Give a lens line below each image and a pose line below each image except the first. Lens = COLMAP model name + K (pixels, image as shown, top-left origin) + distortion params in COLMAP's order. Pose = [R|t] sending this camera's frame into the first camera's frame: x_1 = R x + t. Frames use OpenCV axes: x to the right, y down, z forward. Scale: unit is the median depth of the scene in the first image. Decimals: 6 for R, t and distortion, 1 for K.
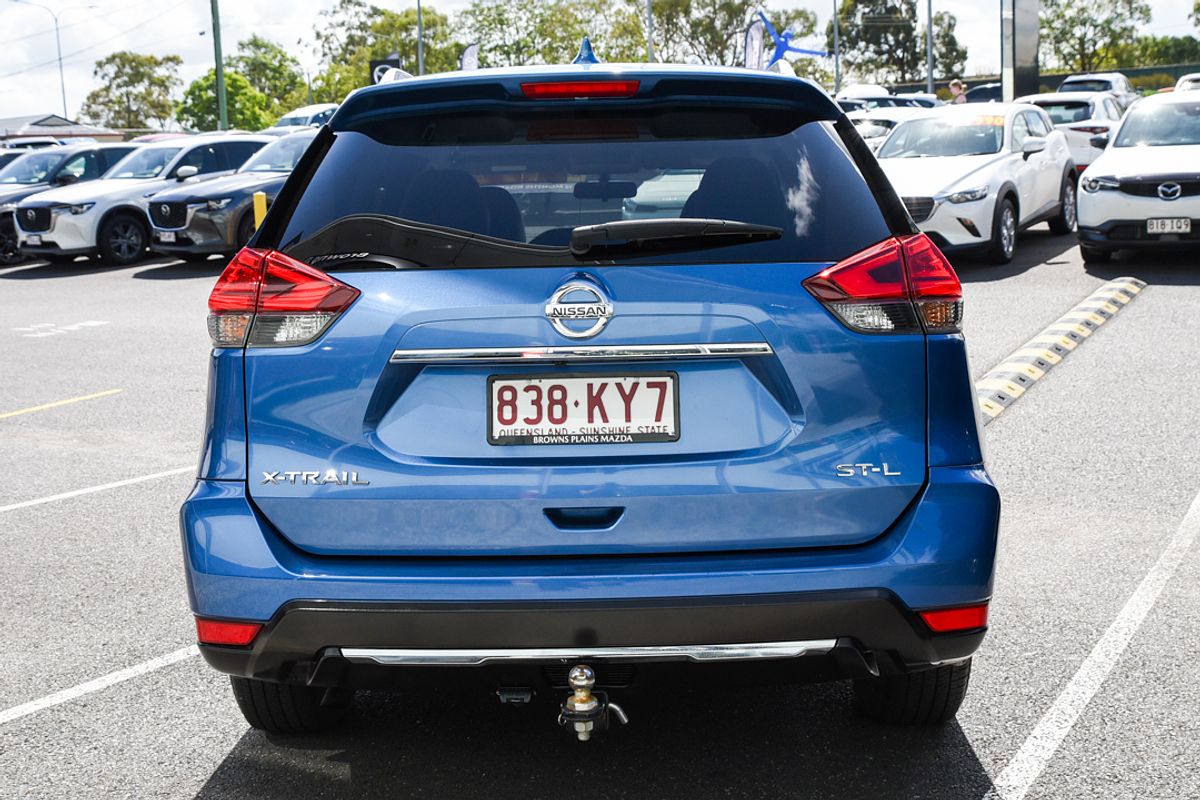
lens RADIAL K [[1100.2, 0, 600.2], [0, 1100.2, 401.5], [0, 0, 1]] dist [0.003132, 0.000000]
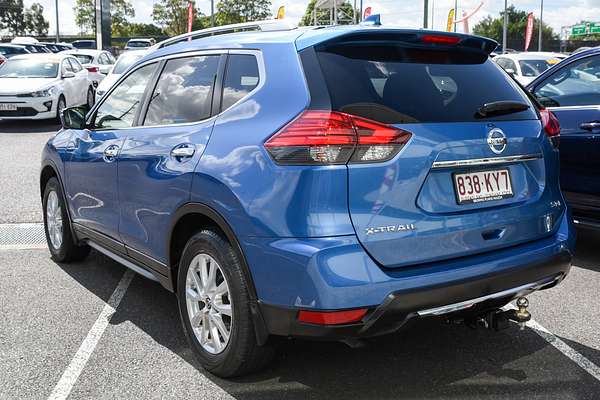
lens RADIAL K [[515.8, 0, 300.0], [0, 515.8, 199.1], [0, 0, 1]] dist [0.006278, 0.004366]
pose [[0.876306, -0.072731, 0.476233, -0.833217], [0.064091, 0.997352, 0.034384, -0.025629], [-0.477472, 0.000391, 0.878647, 0.270106]]
